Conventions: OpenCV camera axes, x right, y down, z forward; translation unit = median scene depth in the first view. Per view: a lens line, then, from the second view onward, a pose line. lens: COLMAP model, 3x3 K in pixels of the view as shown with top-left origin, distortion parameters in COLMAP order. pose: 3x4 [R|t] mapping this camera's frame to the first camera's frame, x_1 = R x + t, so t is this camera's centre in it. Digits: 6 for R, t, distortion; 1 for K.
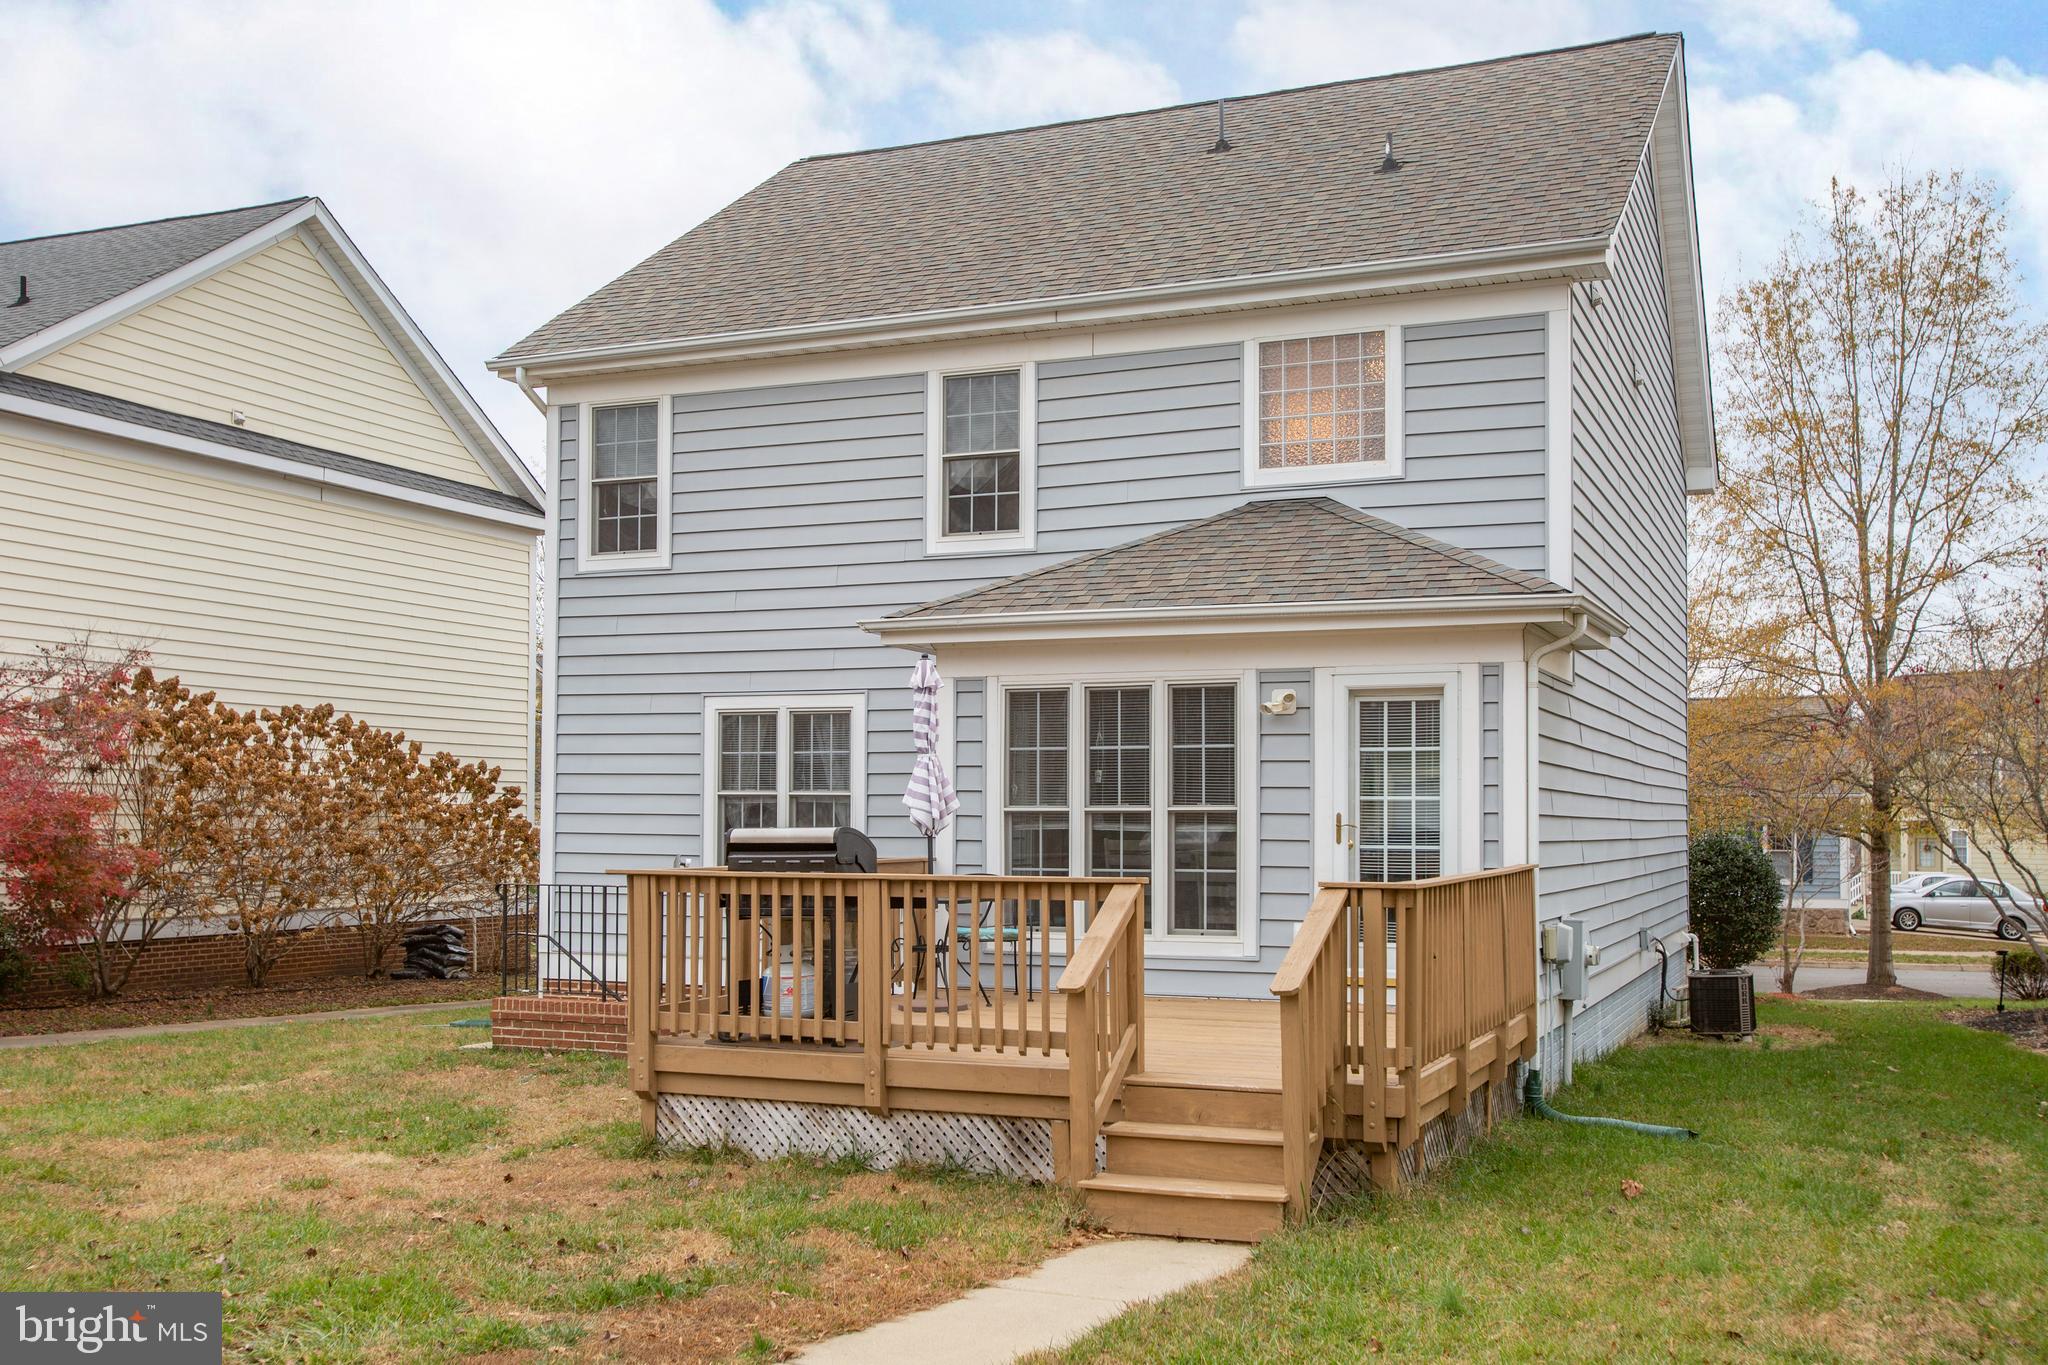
lens RADIAL K [[1961.5, 0, 1082.0], [0, 1961.5, 739.0], [0, 0, 1]] dist [0.010699, 0.040305]
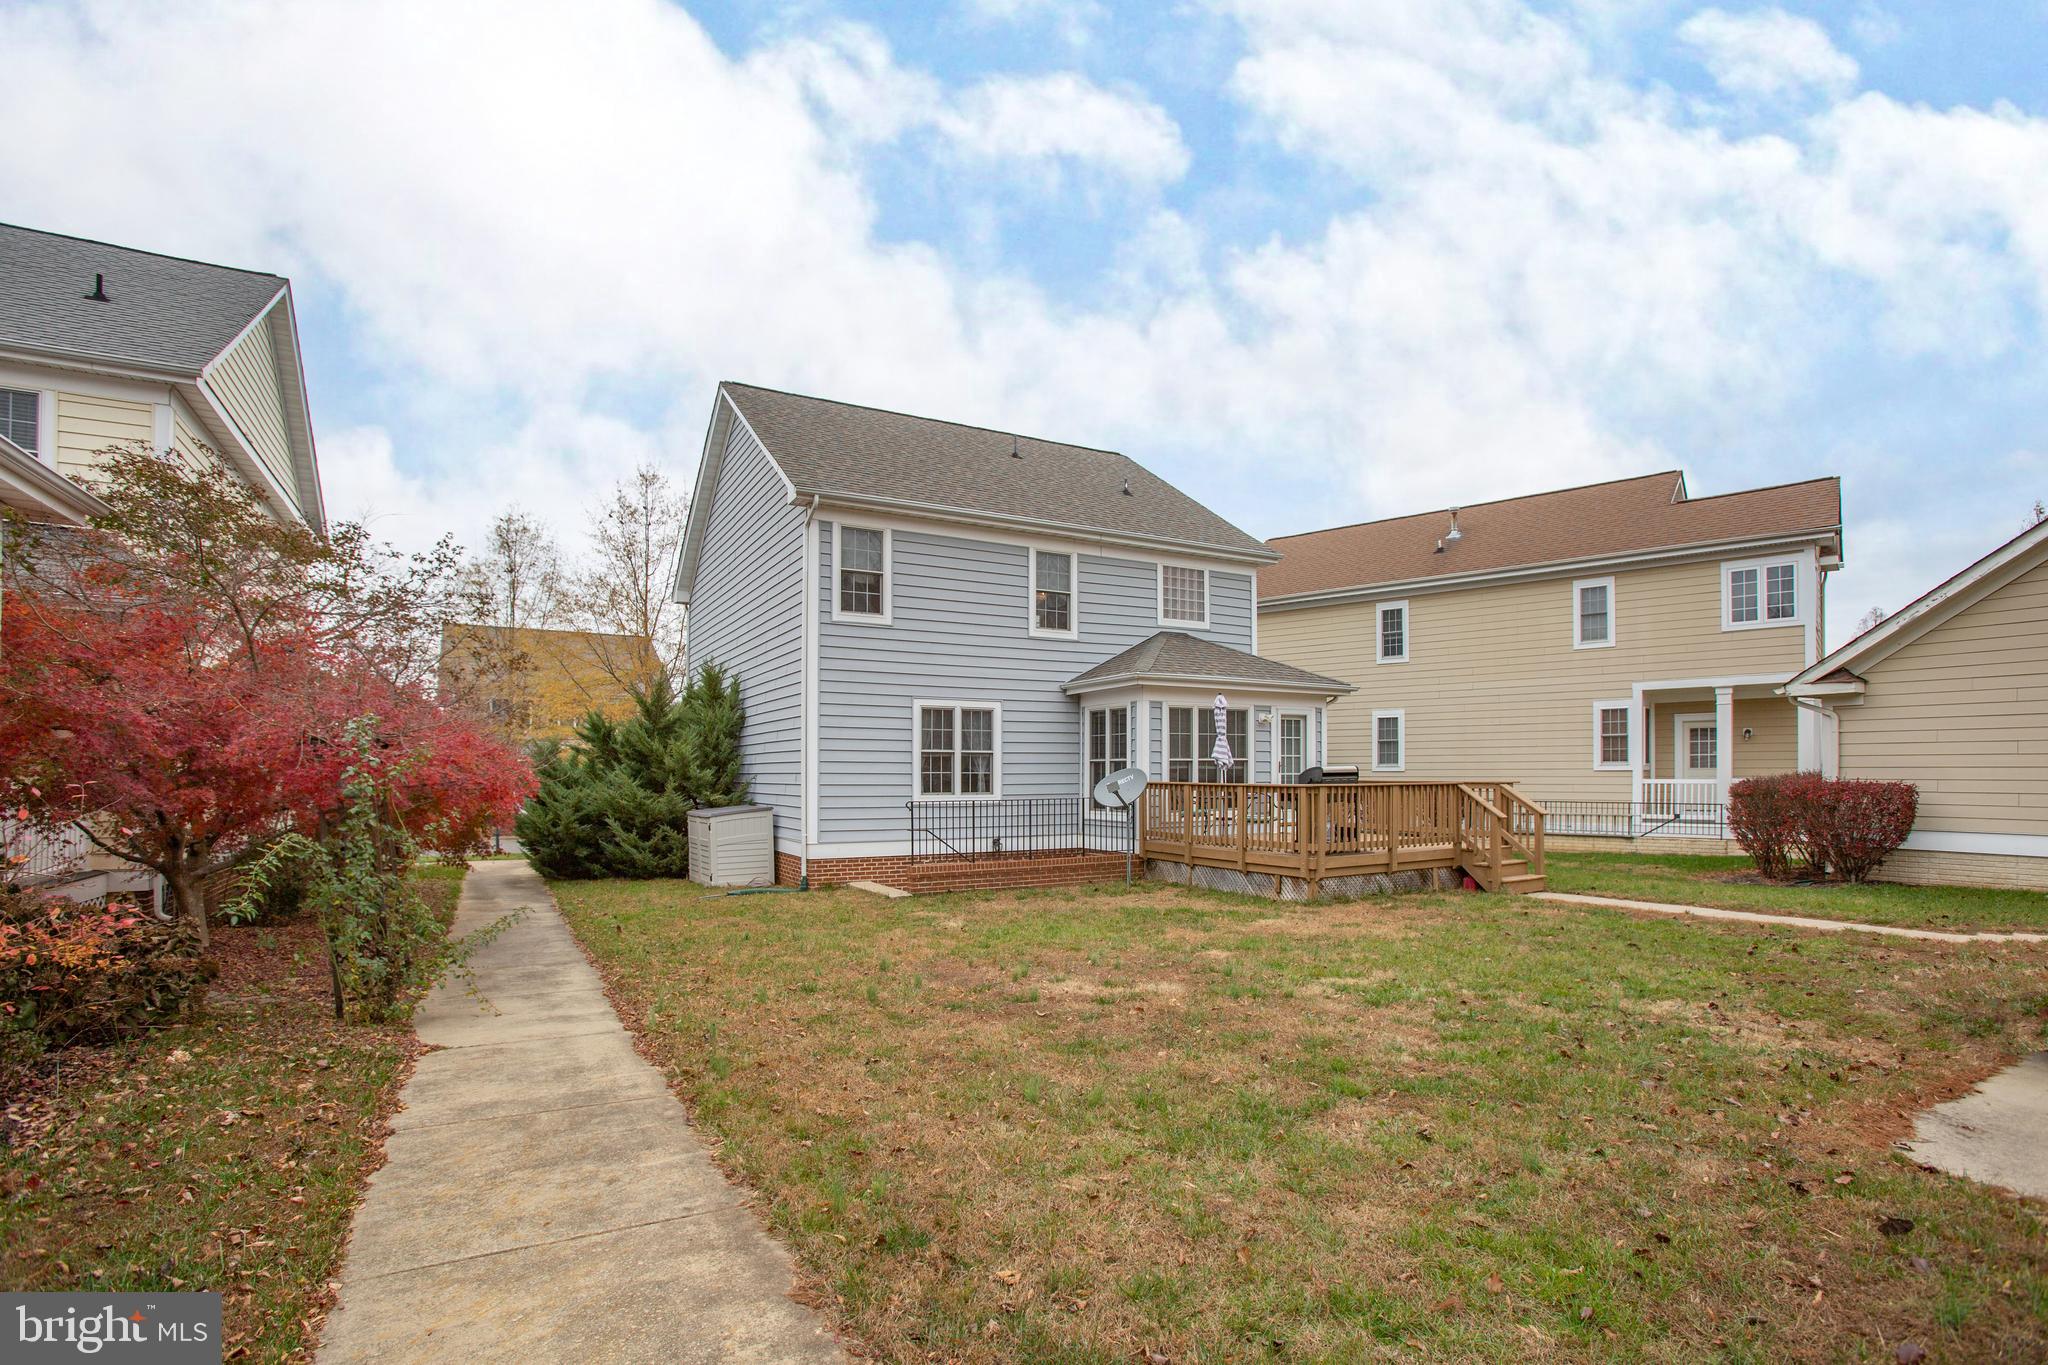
lens RADIAL K [[995.8, 0, 1083.8], [0, 995.8, 727.5], [0, 0, 1]] dist [-0.110805, 0.000097]
pose [[0.580891, 0.028123, 0.813495, -1.055309], [-0.028783, 0.999488, -0.014000, 0.017559], [-0.813472, -0.015282, 0.581403, 0.413225]]
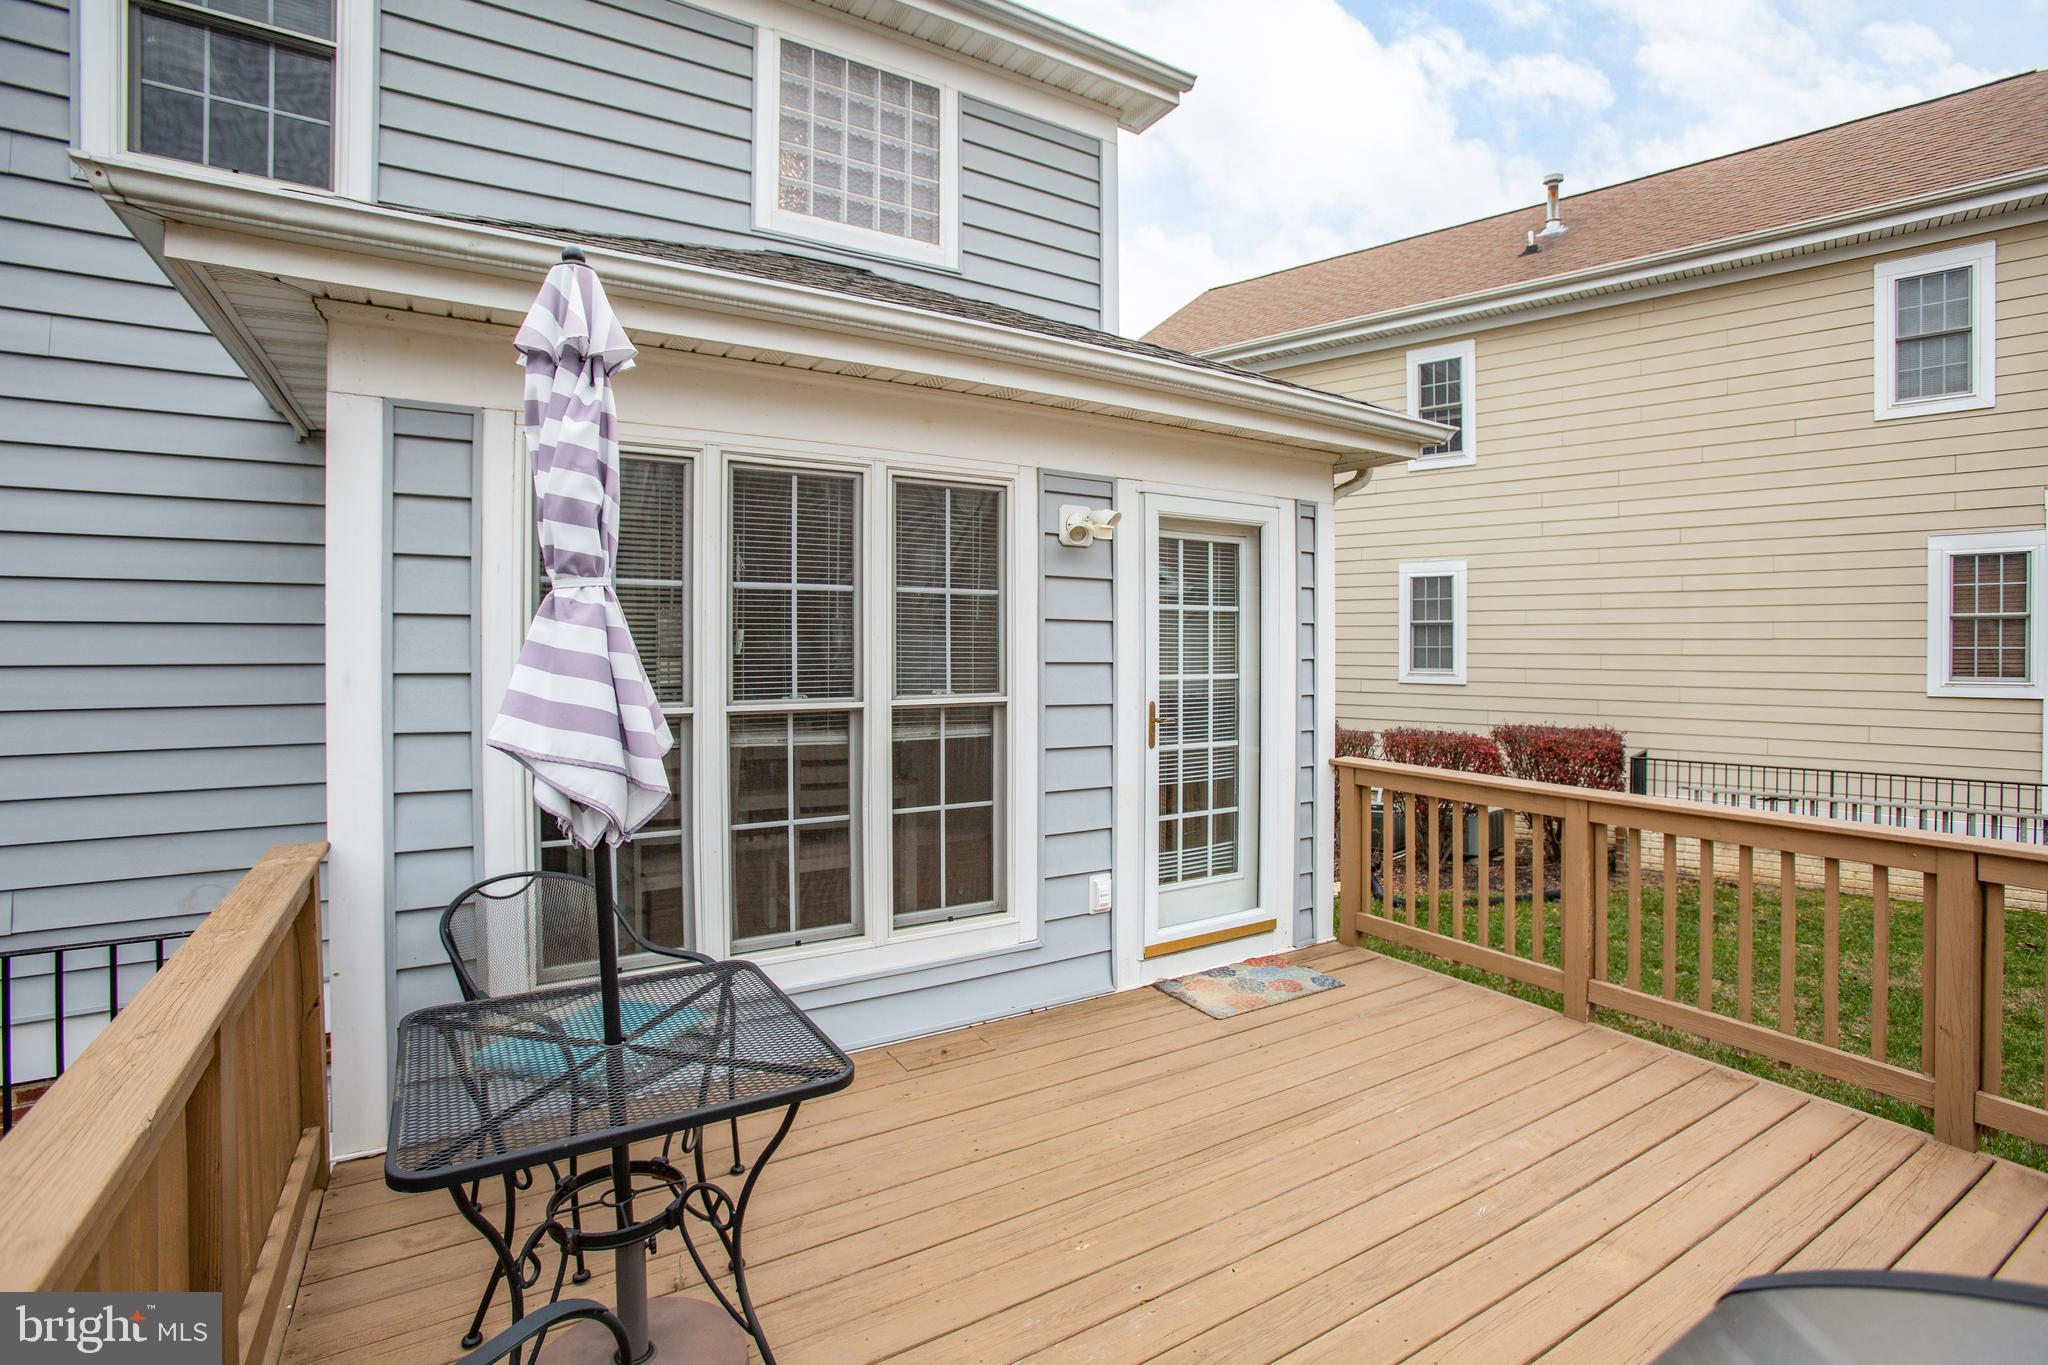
lens RADIAL K [[963.5, 0, 1044.5], [0, 963.5, 645.9], [0, 0, 1]] dist [-0.096757, 0.026567]
pose [[0.589156, -0.000351, 0.808019, -0.142901], [-0.032431, 0.999184, 0.024080, 0.011535], [-0.807368, -0.040392, 0.588663, 0.794188]]
